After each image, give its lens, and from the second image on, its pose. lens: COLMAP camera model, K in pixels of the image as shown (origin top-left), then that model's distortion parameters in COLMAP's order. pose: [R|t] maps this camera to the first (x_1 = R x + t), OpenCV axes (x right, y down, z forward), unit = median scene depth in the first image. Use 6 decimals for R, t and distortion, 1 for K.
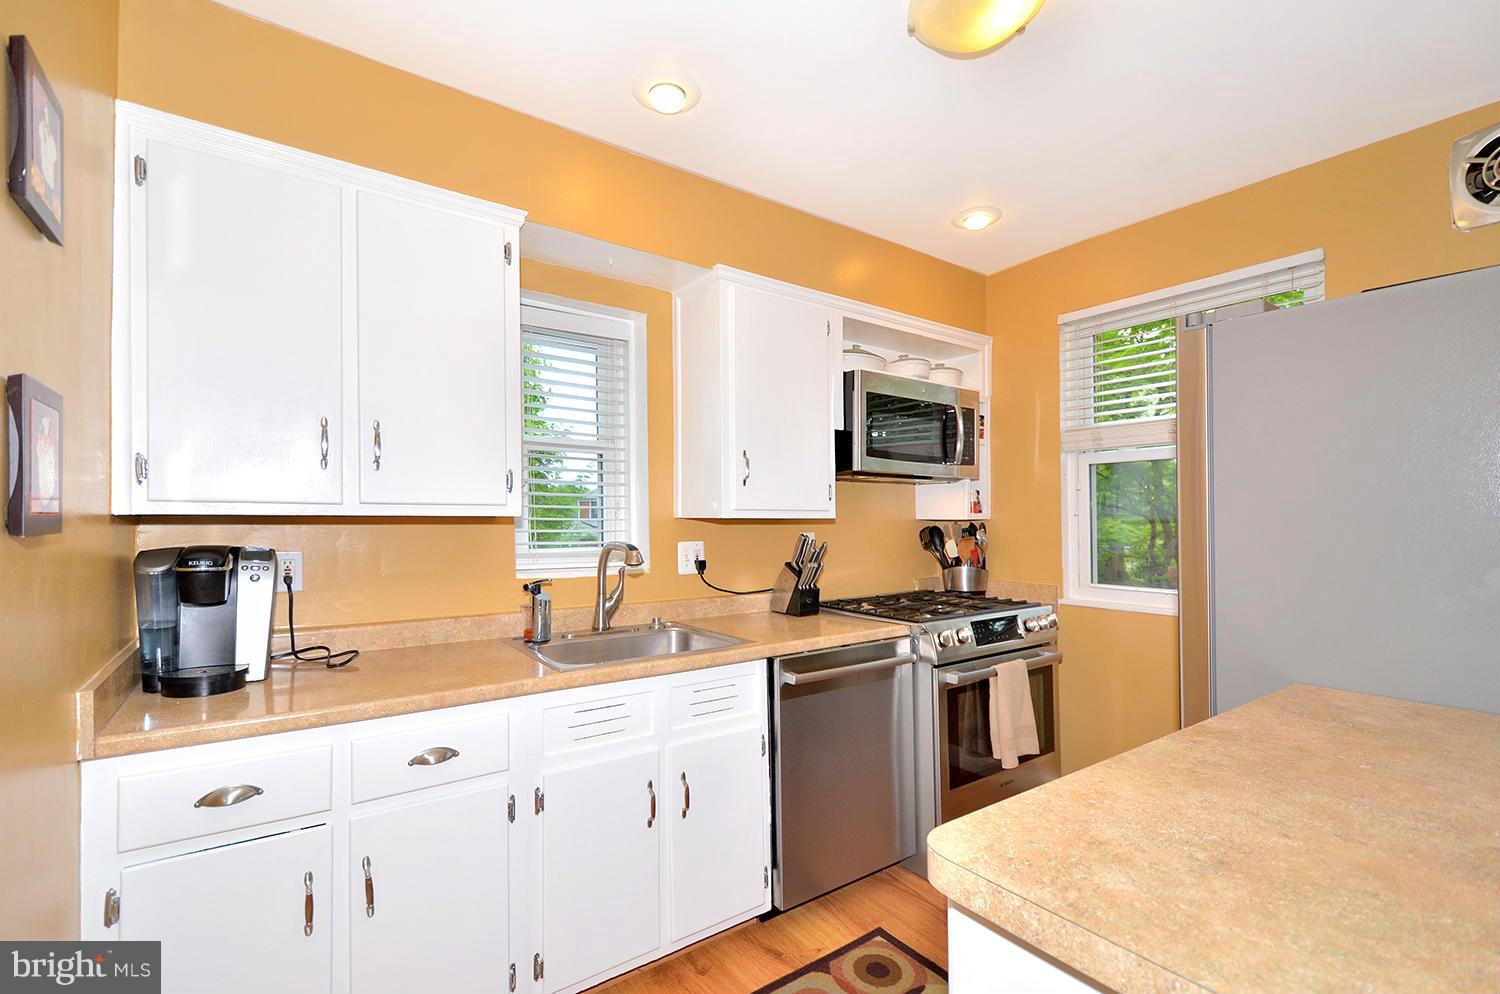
lens RADIAL K [[663.5, 0, 748.7], [0, 663.5, 529.3], [0, 0, 1]] dist [0.001410, 0.000089]
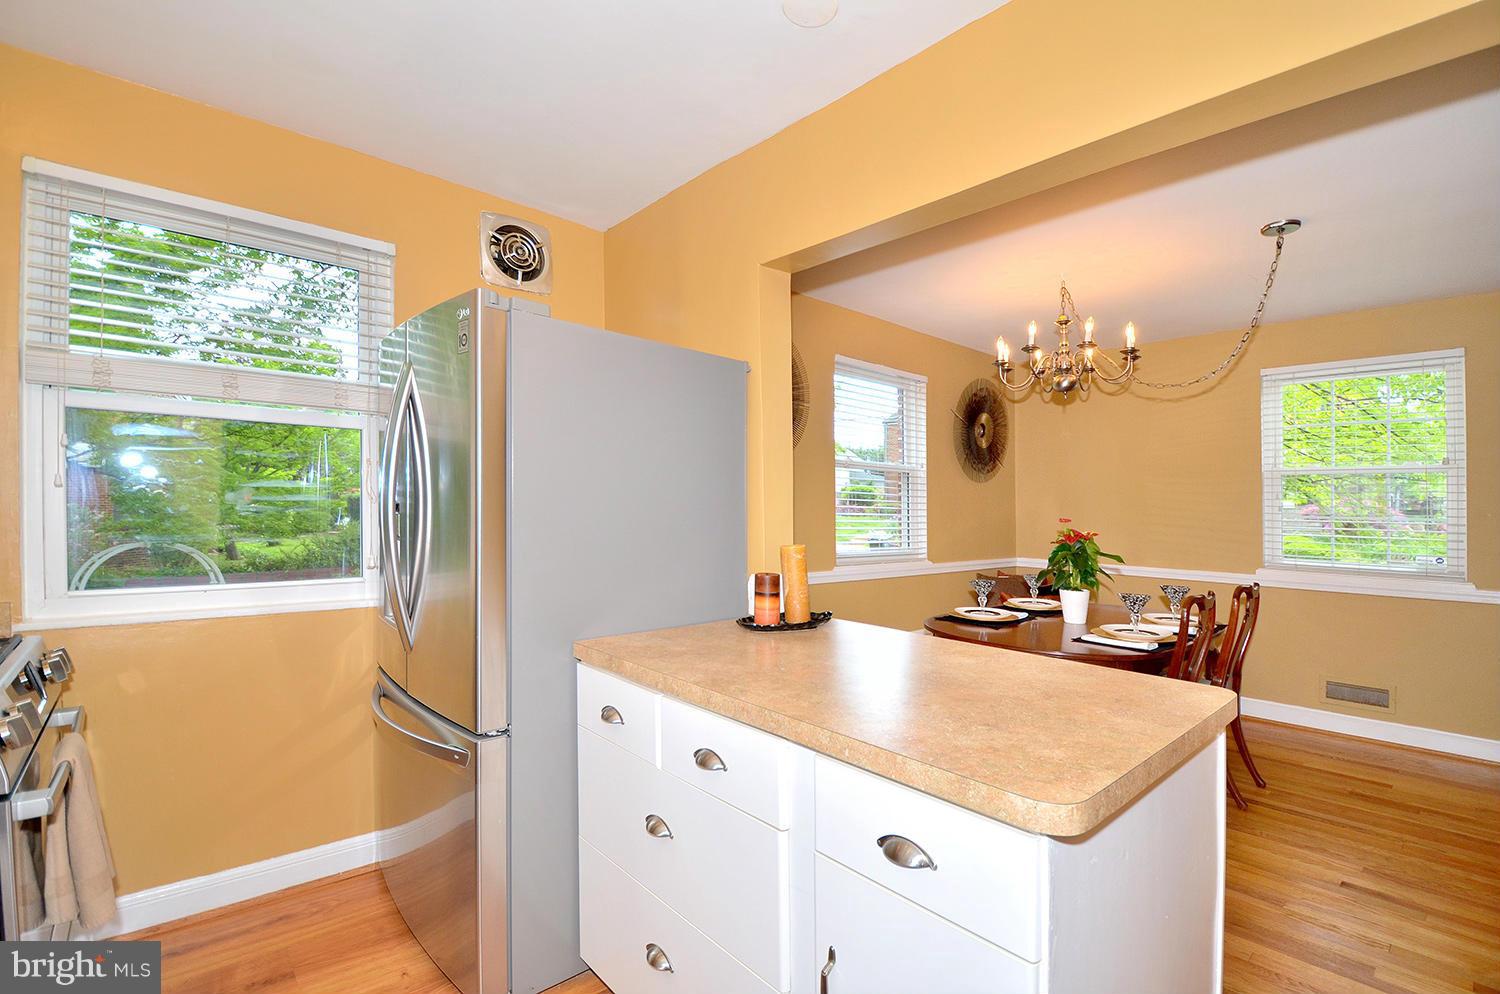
lens RADIAL K [[668.3, 0, 750.0], [0, 668.3, 497.0], [0, 0, 1]] dist [-0.001969, -0.000143]
pose [[-0.099317, 0.004599, 0.995045, -0.536065], [-0.004849, 0.999975, -0.005105, -0.027346], [-0.995044, -0.005332, -0.099292, 1.091857]]
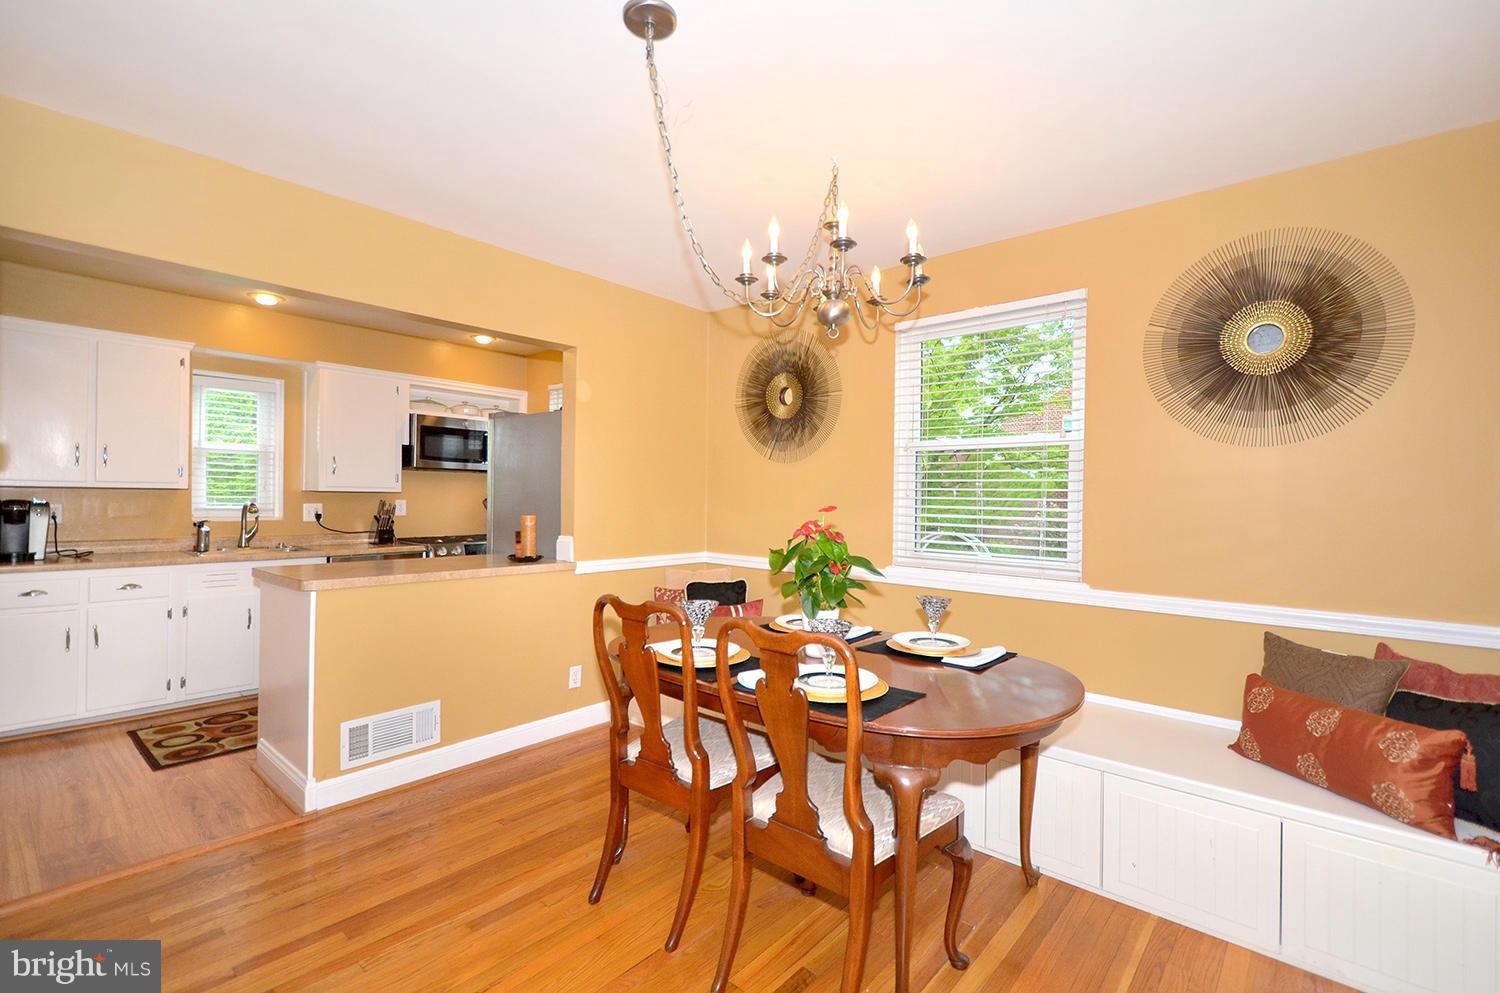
lens RADIAL K [[668.3, 0, 750.0], [0, 668.3, 496.5], [0, 0, 1]] dist [-0.001969, -0.000143]
pose [[0.972499, 0.007720, 0.232780, 0.933707], [-0.004882, 0.999907, -0.012766, 0.024114], [-0.232857, 0.011278, 0.972446, -1.528187]]
